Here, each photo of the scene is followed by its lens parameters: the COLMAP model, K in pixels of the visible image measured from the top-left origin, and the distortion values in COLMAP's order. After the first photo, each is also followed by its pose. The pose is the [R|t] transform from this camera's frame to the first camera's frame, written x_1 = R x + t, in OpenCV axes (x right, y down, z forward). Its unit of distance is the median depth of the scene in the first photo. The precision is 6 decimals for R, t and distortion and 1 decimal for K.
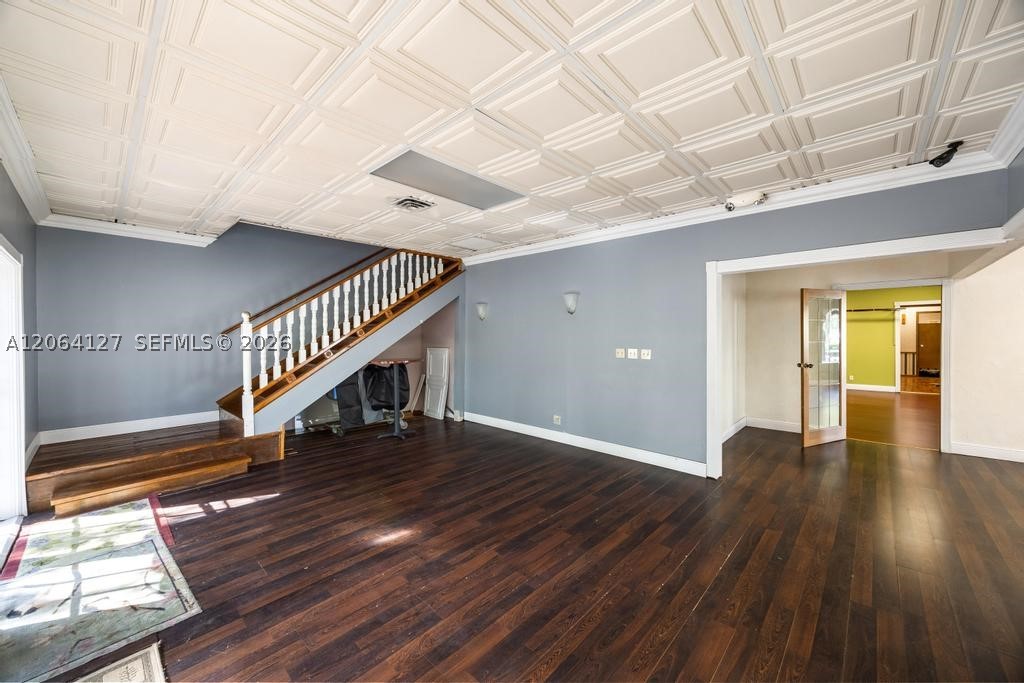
lens RADIAL K [[393.9, 0, 511.8], [0, 393.9, 337.2], [0, 0, 1]] dist [-0.008243, 0.000094]
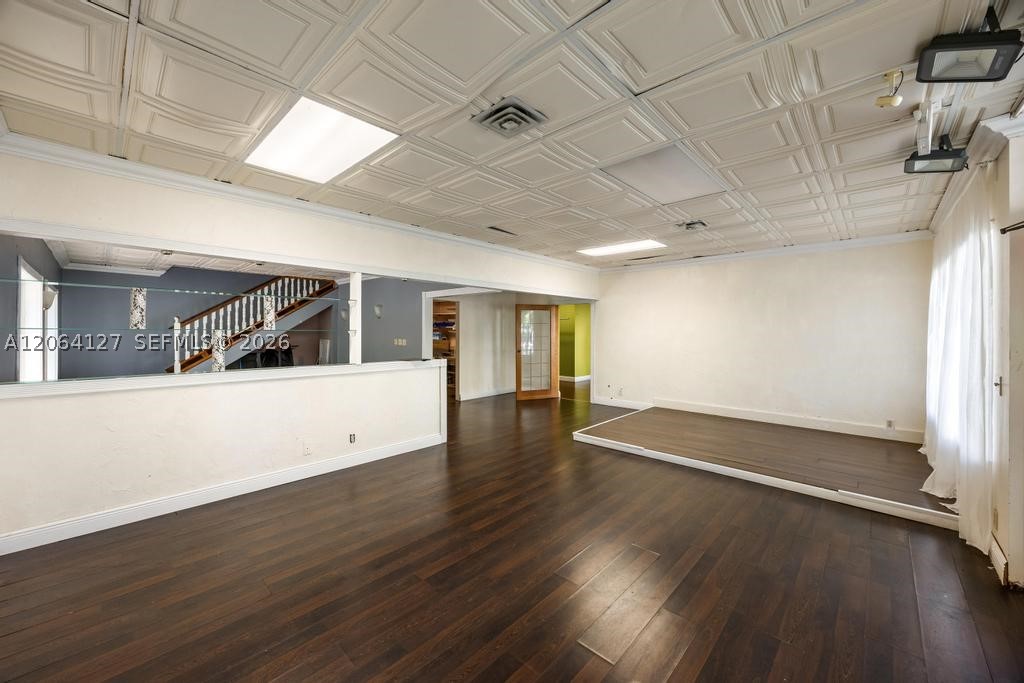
lens RADIAL K [[396.9, 0, 499.4], [0, 396.9, 333.7], [0, 0, 1]] dist [-0.000653, -0.000063]
pose [[0.999692, 0.006920, -0.023819, 0.606335], [-0.006994, 0.999971, -0.003049, 0.006430], [0.023797, 0.003214, 0.999712, -0.559899]]
